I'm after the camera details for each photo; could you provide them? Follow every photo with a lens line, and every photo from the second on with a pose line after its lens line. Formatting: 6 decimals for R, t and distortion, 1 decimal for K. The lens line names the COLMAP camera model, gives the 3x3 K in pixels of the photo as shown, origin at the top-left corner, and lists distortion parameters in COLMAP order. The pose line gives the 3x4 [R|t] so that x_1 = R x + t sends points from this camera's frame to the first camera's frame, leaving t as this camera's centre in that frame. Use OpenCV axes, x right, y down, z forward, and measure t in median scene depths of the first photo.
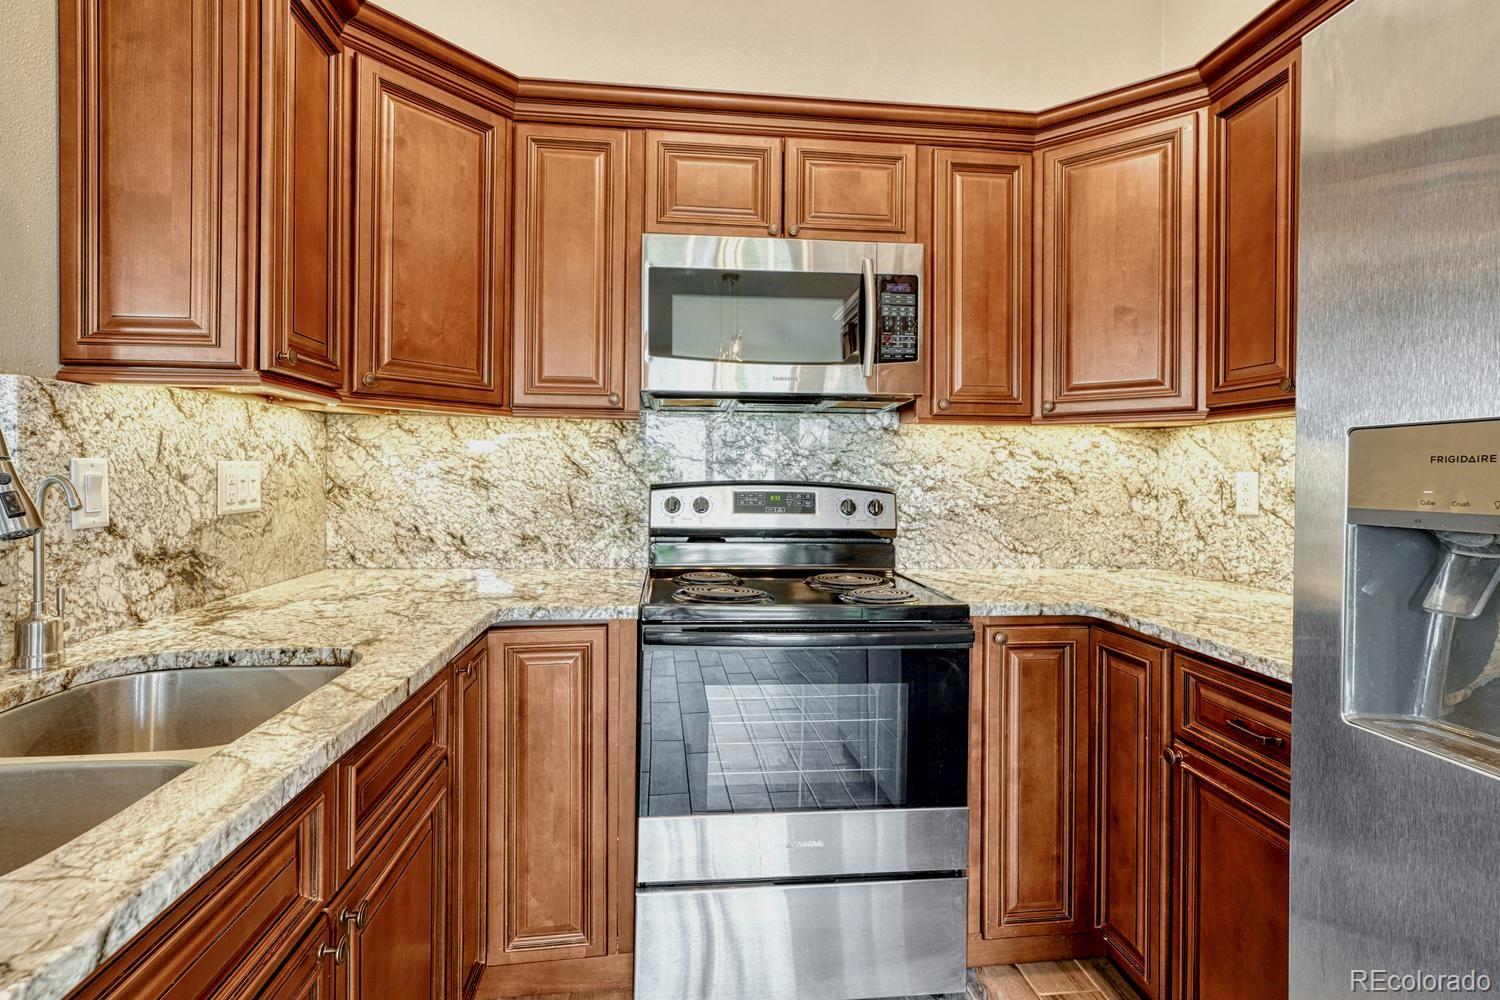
lens RADIAL K [[725.3, 0, 753.5], [0, 725.3, 487.1], [0, 0, 1]] dist [-0.012135, -0.001763]
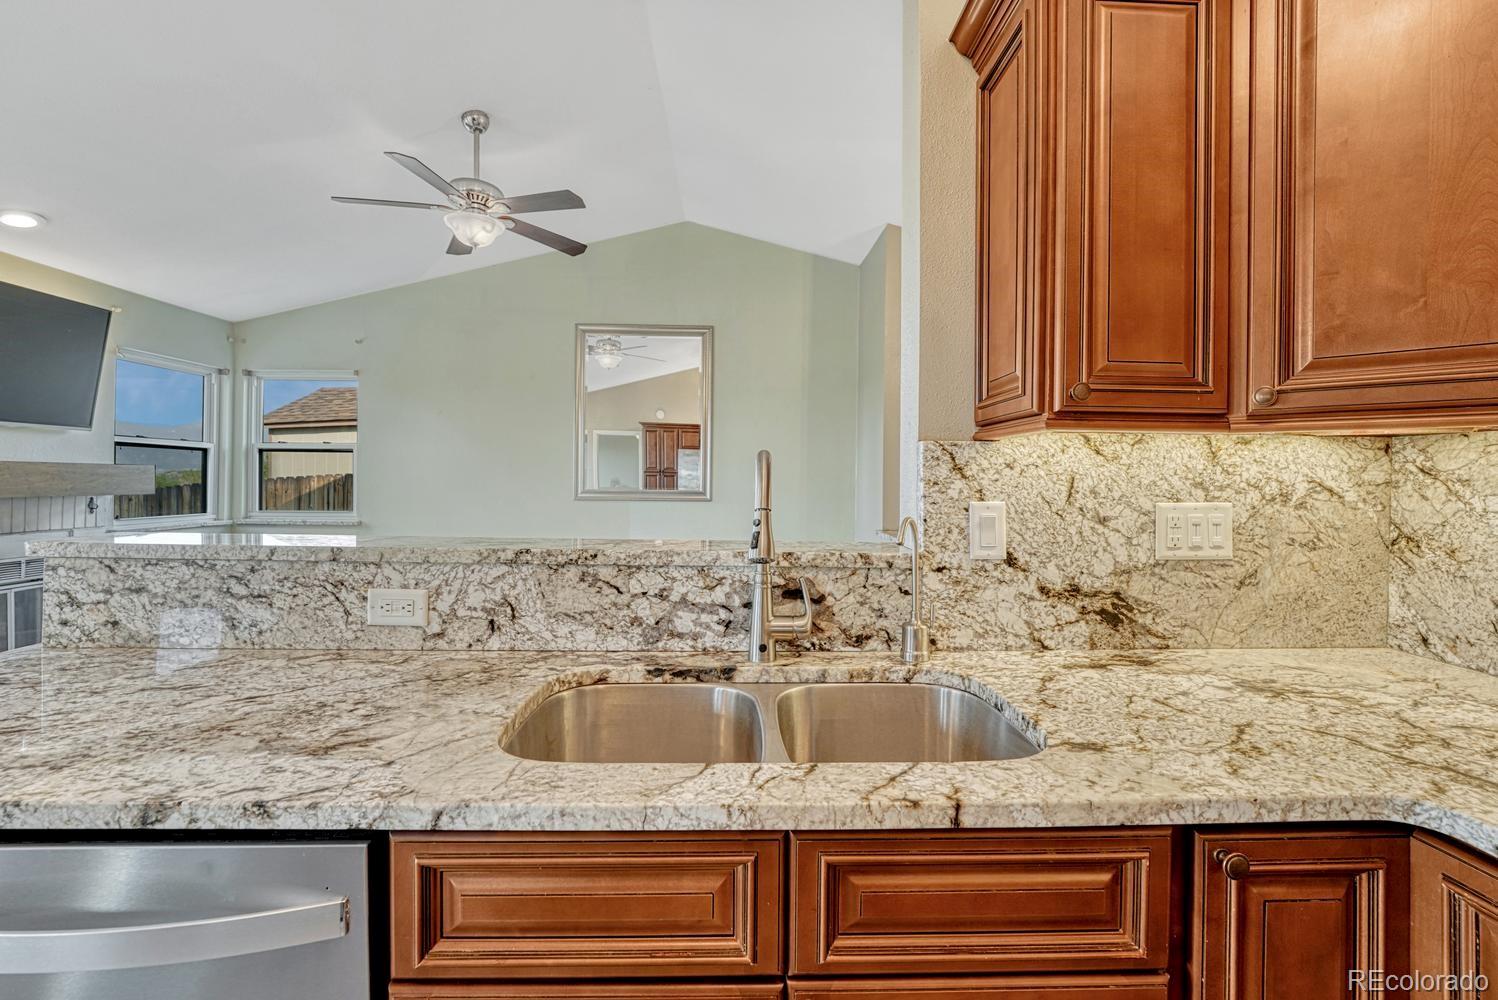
lens RADIAL K [[642.7, 0, 759.3], [0, 642.7, 480.3], [0, 0, 1]] dist [-0.011431, 0.000992]
pose [[-0.088823, -0.007633, -0.996018, 0.124752], [-0.029658, 0.999548, -0.005015, -0.038959], [0.995606, 0.029094, -0.089009, 0.462196]]
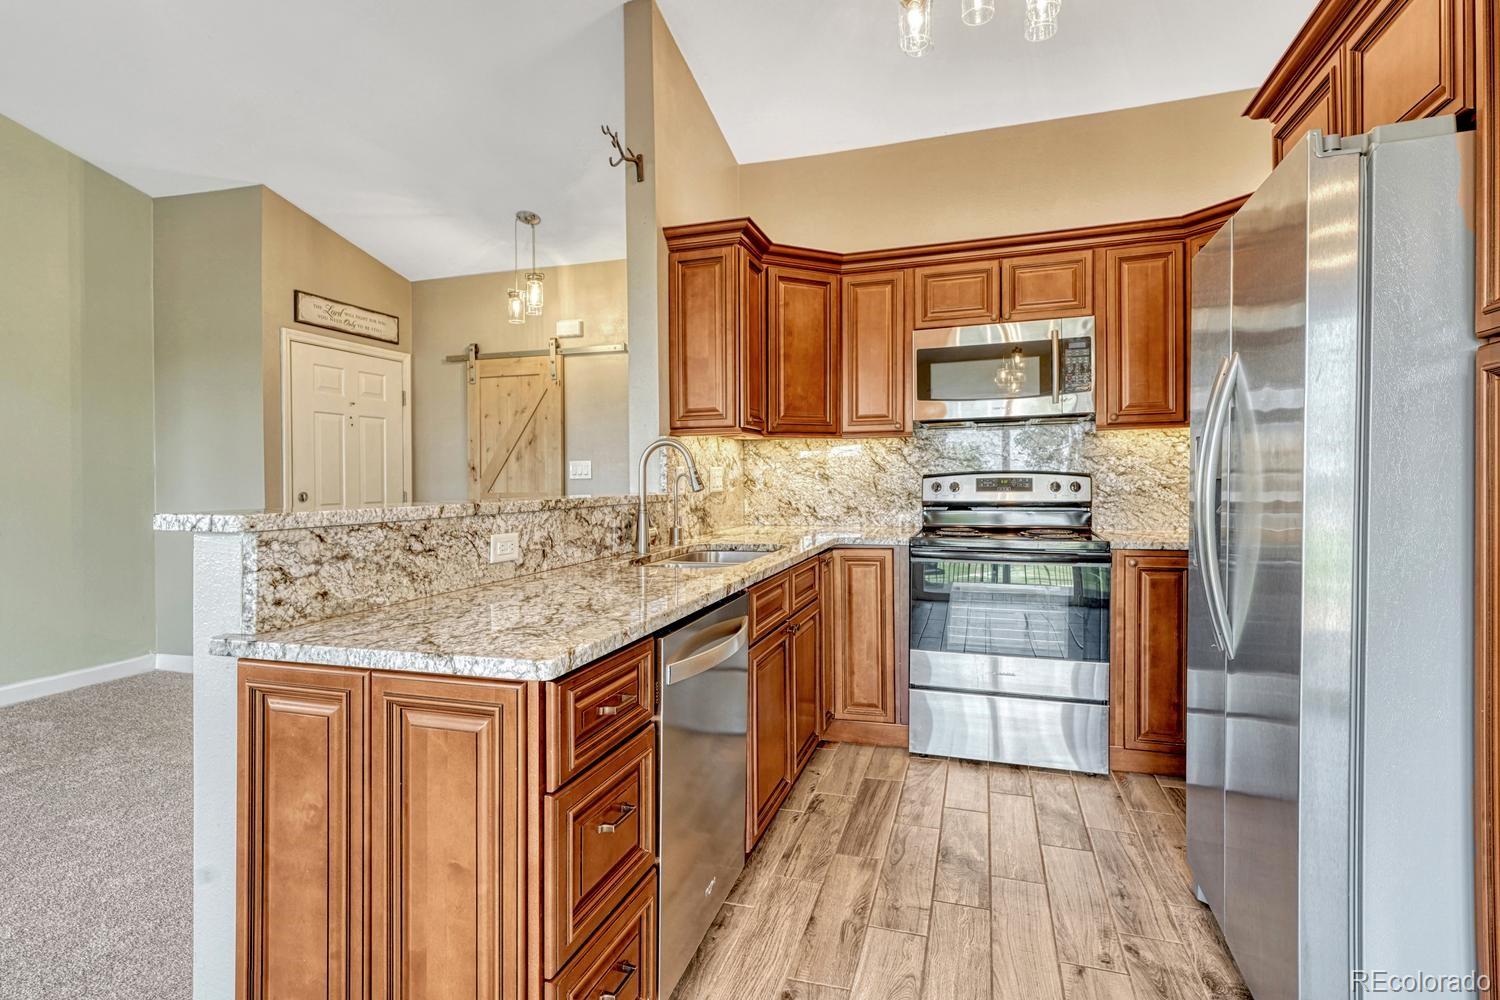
lens RADIAL K [[725.3, 0, 737.4], [0, 725.3, 515.0], [0, 0, 1]] dist [-0.012135, -0.001763]
pose [[0.901821, -0.000877, -0.432109, 0.219467], [0.016328, 0.999353, 0.032049, 0.032062], [0.431801, -0.035958, 0.901252, -0.774873]]
